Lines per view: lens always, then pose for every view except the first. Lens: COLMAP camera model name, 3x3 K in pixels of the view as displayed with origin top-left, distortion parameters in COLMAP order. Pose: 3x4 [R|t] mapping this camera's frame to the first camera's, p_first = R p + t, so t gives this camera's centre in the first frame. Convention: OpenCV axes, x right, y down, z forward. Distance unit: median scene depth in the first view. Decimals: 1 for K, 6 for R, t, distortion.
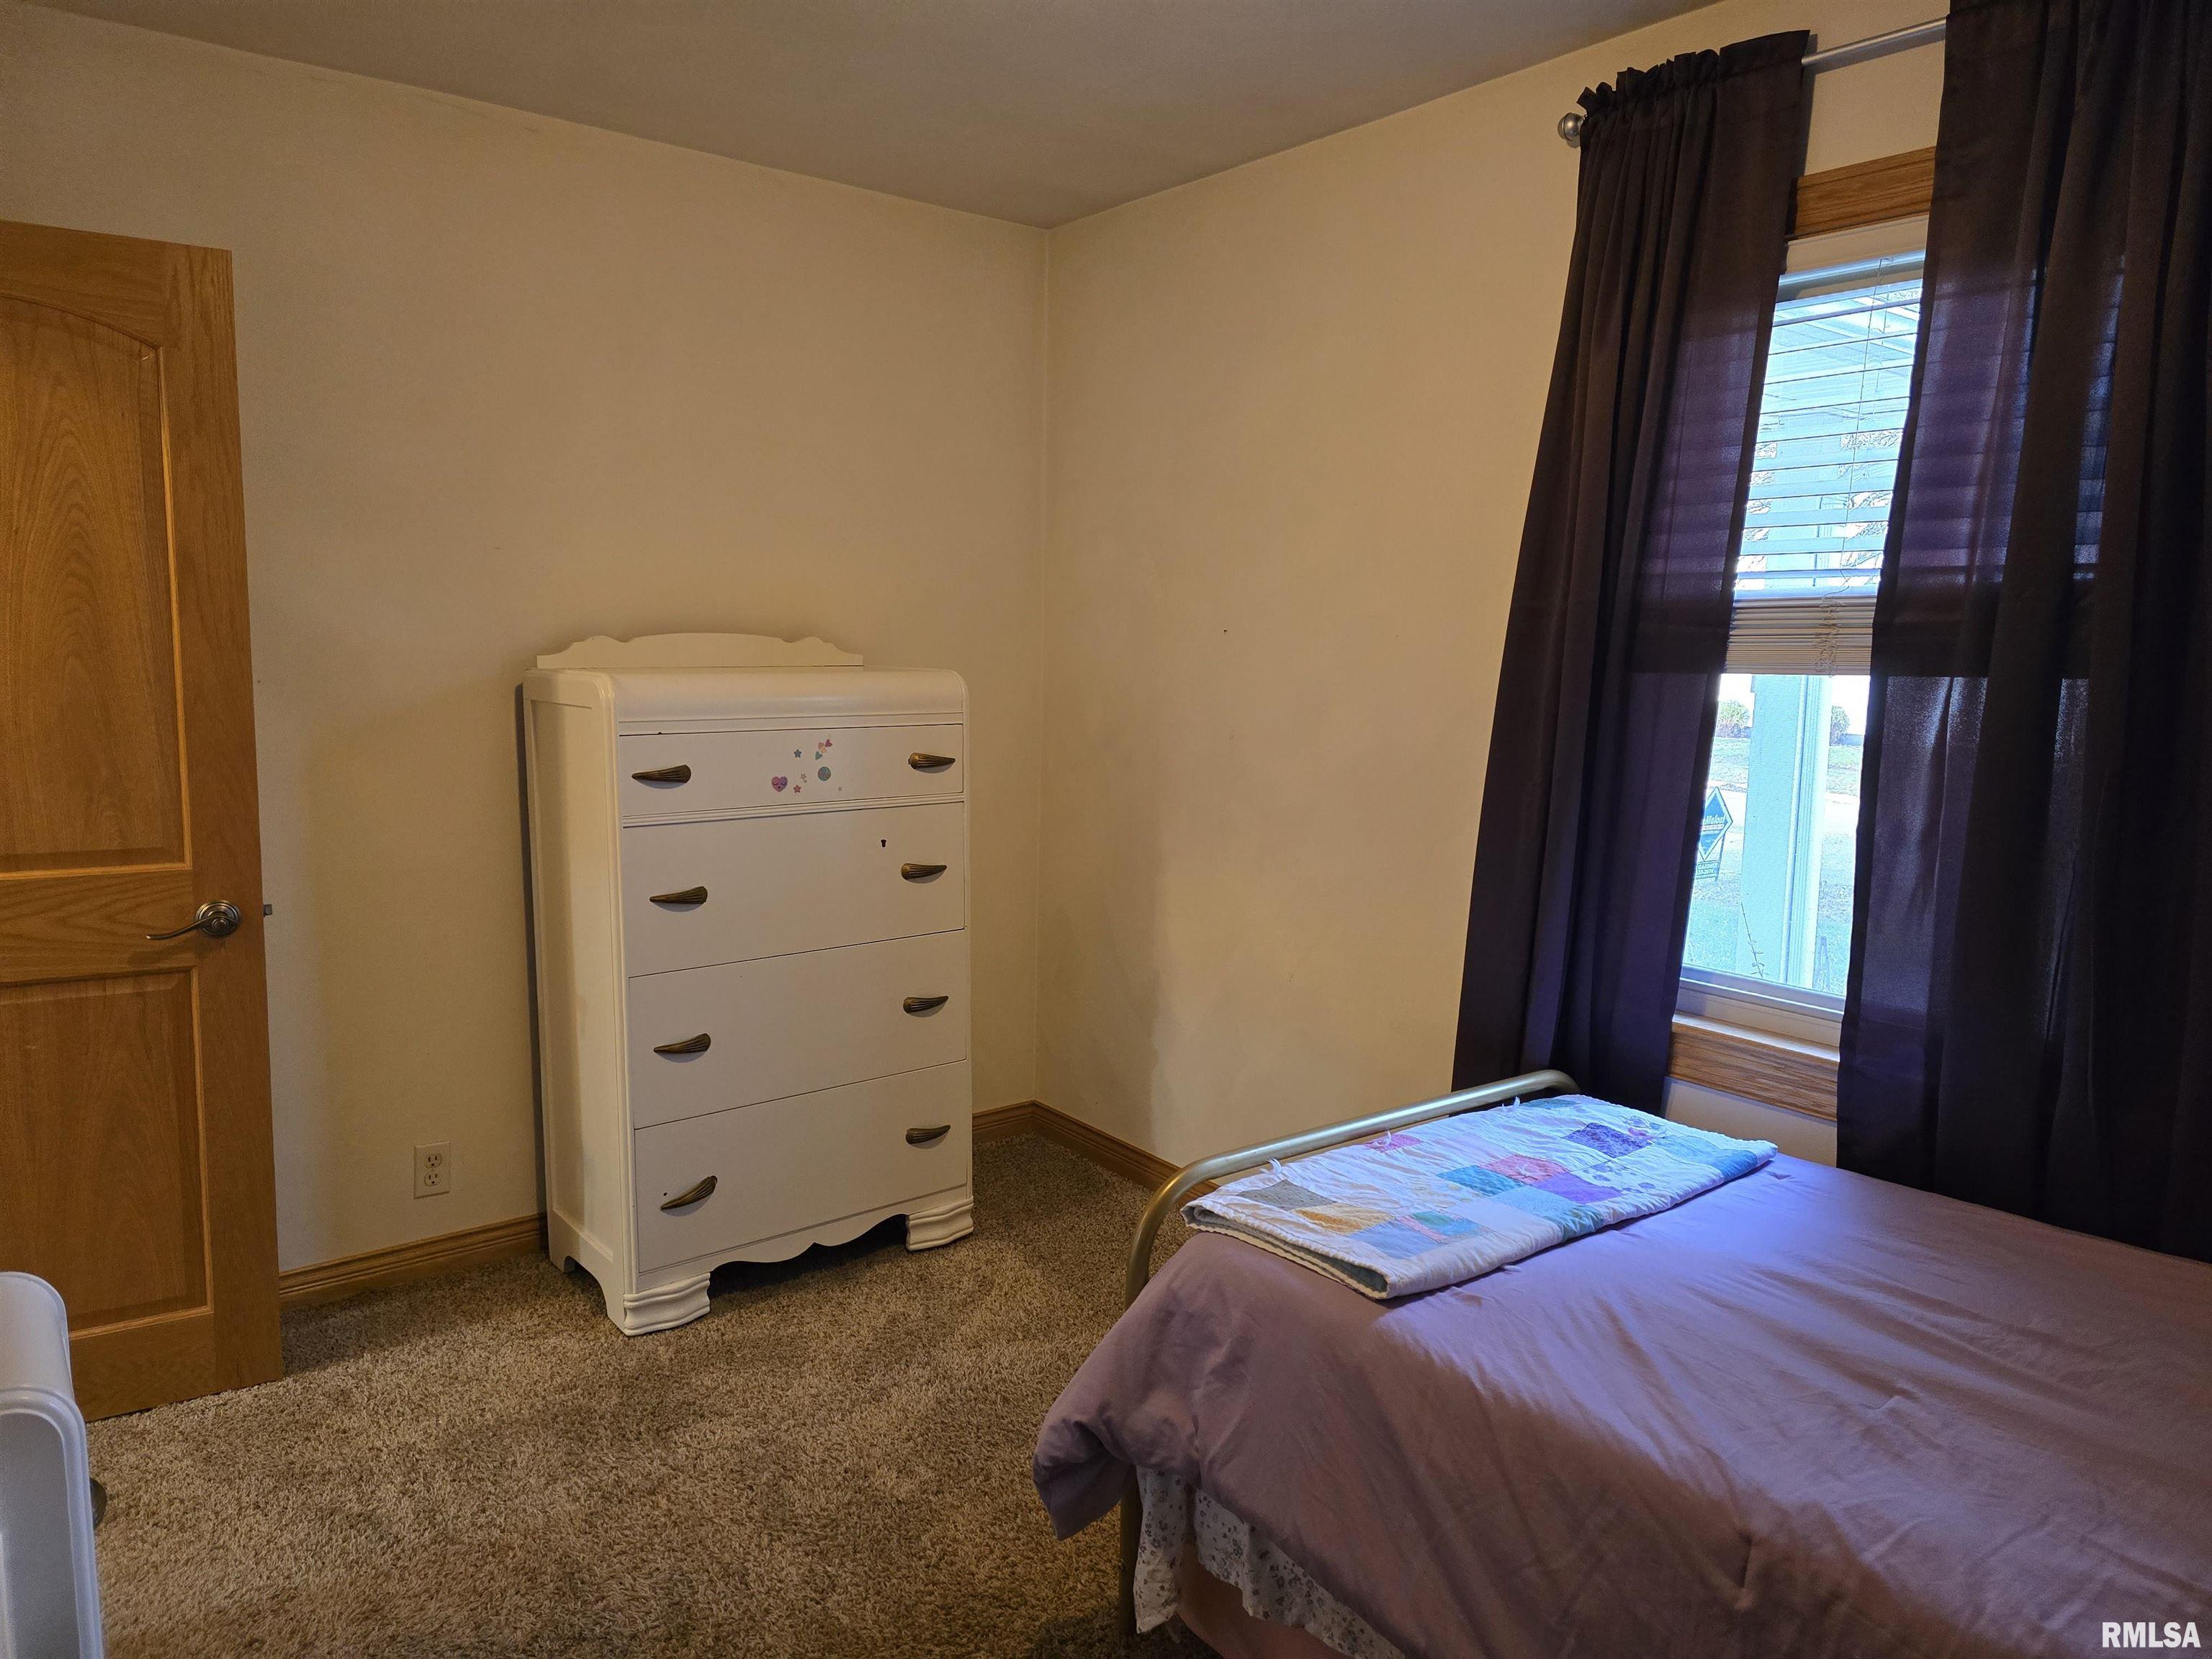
lens RADIAL K [[1485.7, 0, 1108.8], [0, 1485.7, 810.3], [0, 0, 1]] dist [0.079739, -0.078973]
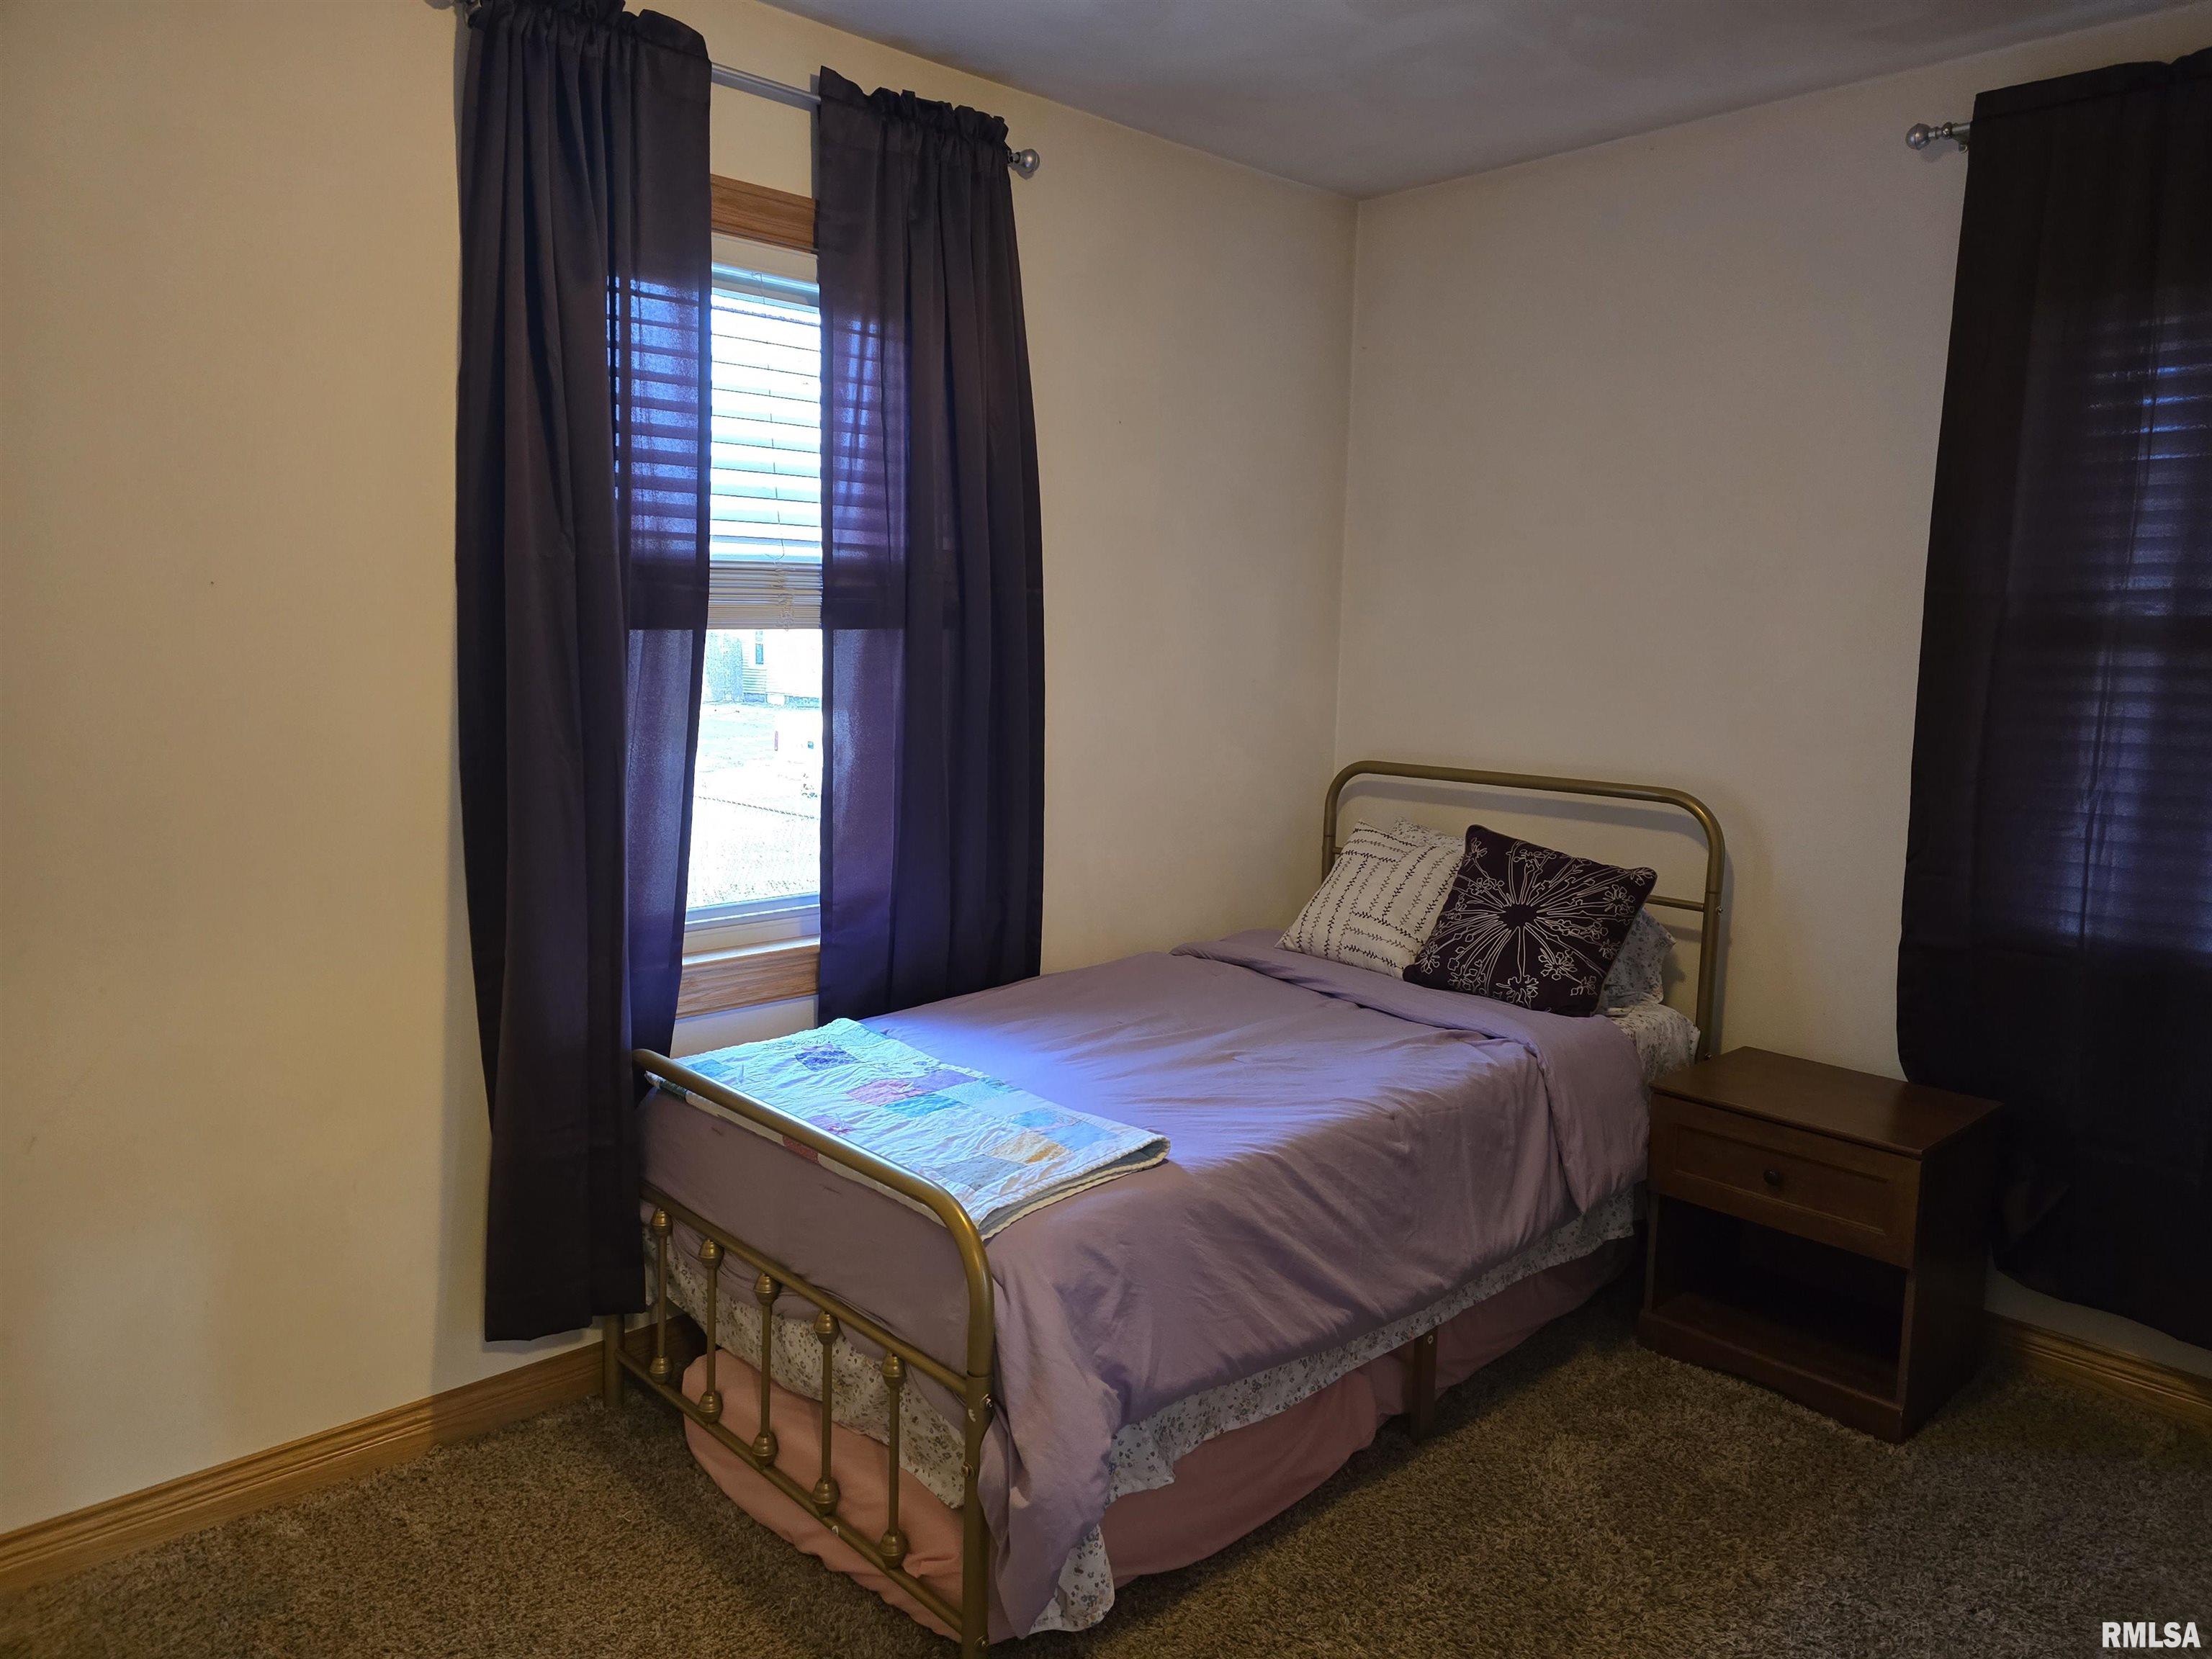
lens RADIAL K [[1485.7, 0, 1115.5], [0, 1485.7, 843.7], [0, 0, 1]] dist [0.079739, -0.078973]
pose [[-0.091270, -0.165544, 0.981970, -0.756517], [0.100833, 0.979481, 0.174497, -0.106990], [-0.990708, 0.114941, -0.072705, 0.877440]]
